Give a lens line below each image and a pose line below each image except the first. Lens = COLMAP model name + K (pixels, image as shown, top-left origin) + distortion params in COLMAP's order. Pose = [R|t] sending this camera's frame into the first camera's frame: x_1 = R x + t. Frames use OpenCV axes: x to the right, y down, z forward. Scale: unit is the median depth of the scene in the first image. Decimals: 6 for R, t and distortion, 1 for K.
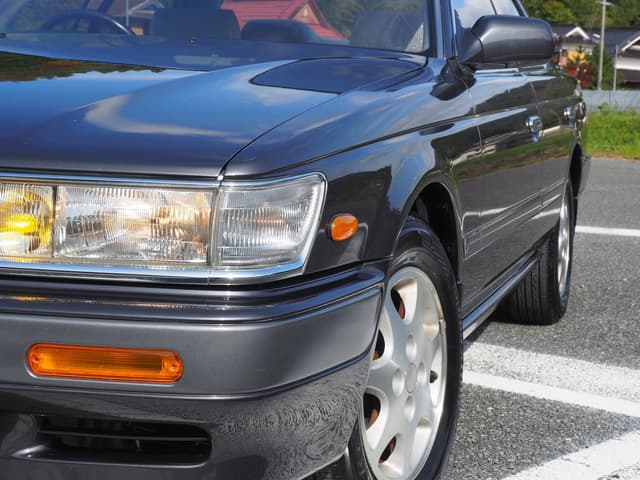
lens RADIAL K [[1313.2, 0, 320.0], [0, 1313.2, 240.0], [0, 0, 1]] dist [-0.004934, -0.328287]
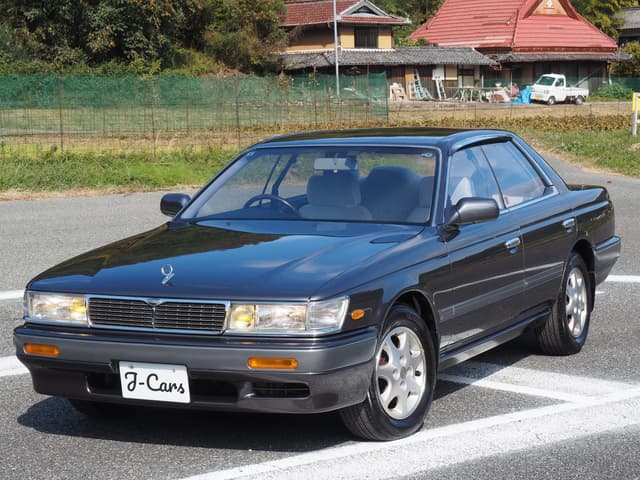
lens RADIAL K [[1818.4, 0, 320.0], [0, 1818.4, 240.0], [0, 0, 1]] dist [0.038649, -0.295535]
pose [[0.985334, -0.038886, -0.166148, 0.599700], [0.035760, 0.999123, -0.021764, -0.087960], [0.166848, 0.015503, 0.985861, -2.876371]]
